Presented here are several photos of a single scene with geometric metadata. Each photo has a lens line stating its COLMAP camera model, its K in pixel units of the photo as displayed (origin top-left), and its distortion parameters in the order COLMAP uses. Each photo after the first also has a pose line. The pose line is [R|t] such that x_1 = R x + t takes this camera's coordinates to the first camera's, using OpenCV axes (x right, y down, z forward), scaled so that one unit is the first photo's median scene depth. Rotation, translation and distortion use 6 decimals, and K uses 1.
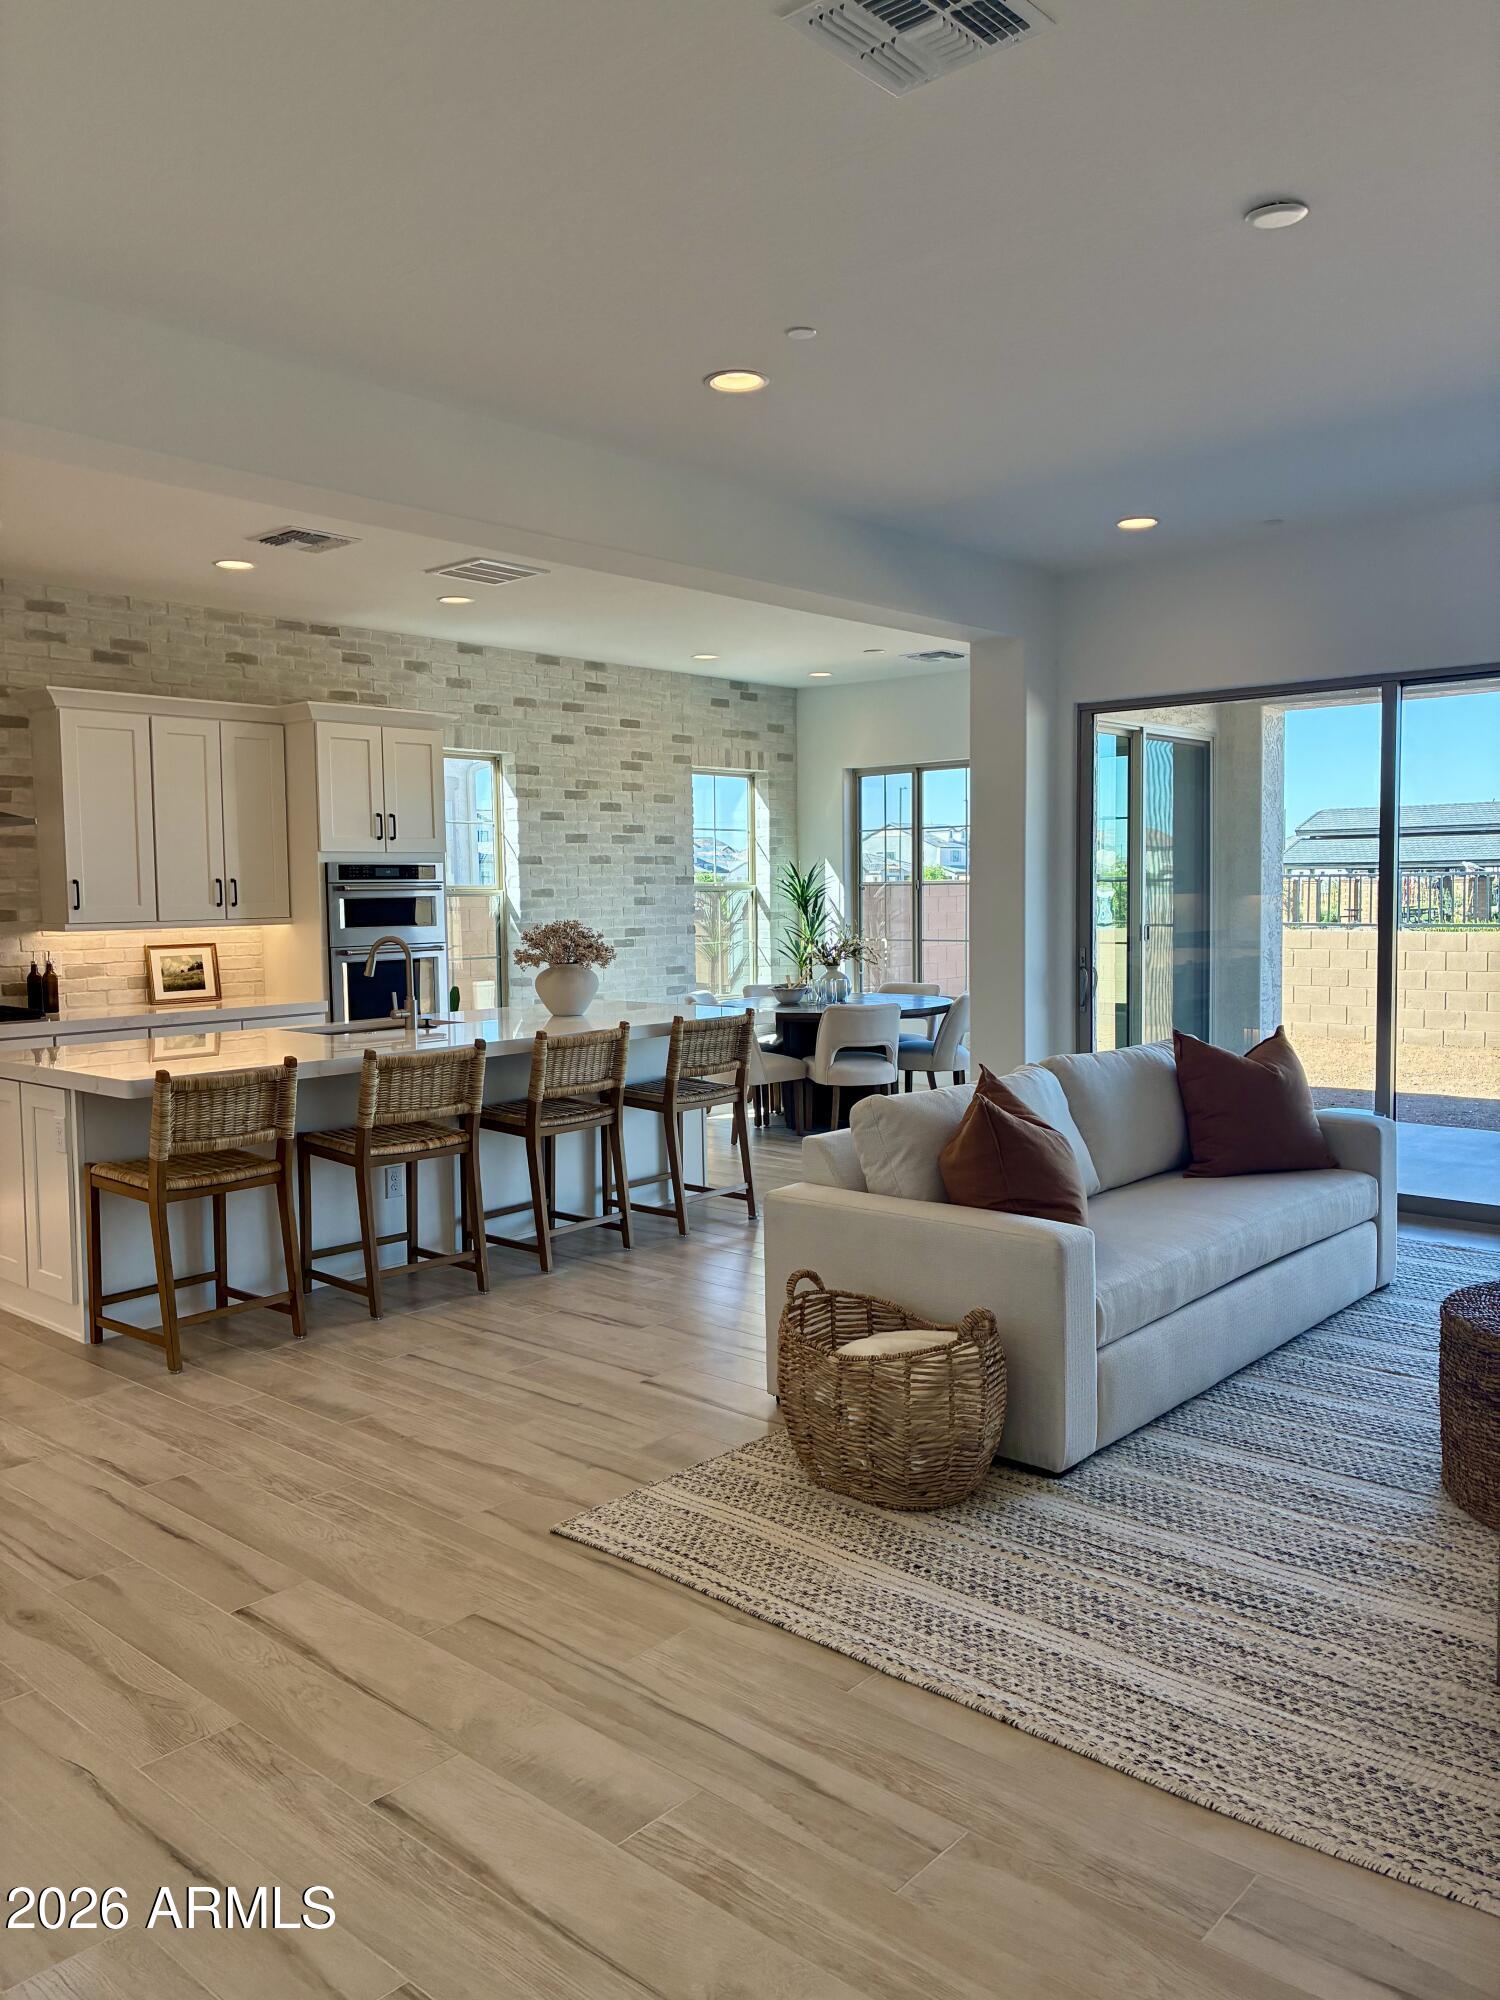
lens RADIAL K [[1521.0, 0, 750.0], [0, 1521.0, 1000.0], [0, 0, 1]] dist [0.032460, -0.003453]
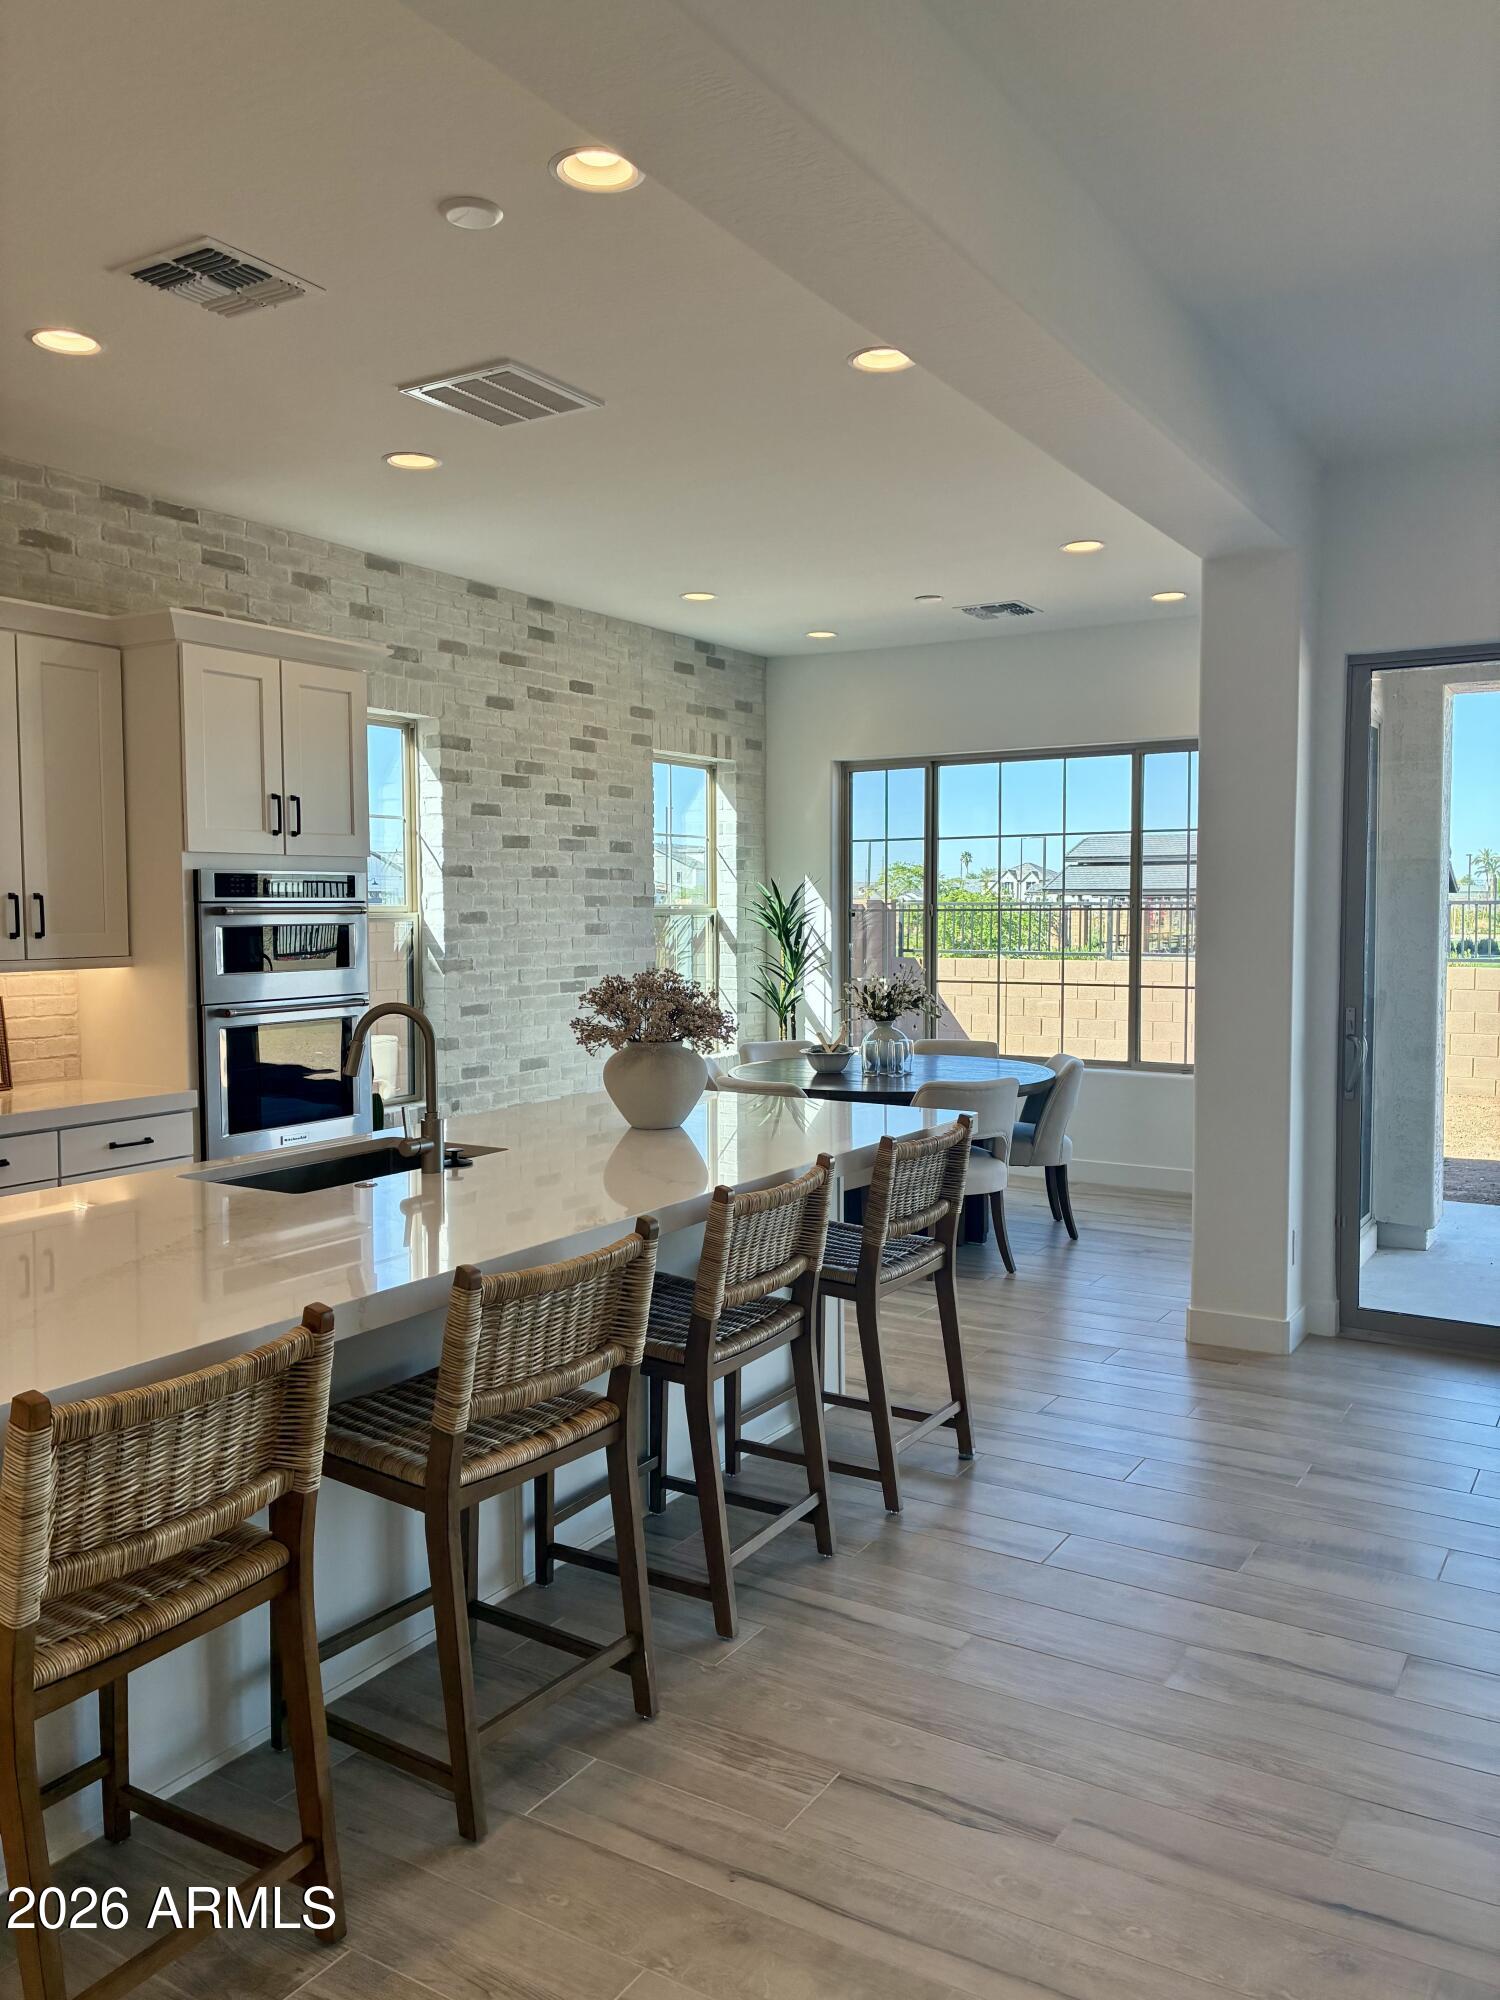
lens RADIAL K [[1501.4, 0, 750.0], [0, 1501.4, 1000.0], [0, 0, 1]] dist [-0.002166, 0.063175]
pose [[0.984074, -0.000308, 0.177761, -0.135273], [0.002391, 0.999931, -0.011502, -0.023892], [-0.177745, 0.011744, 0.984007, 0.292938]]
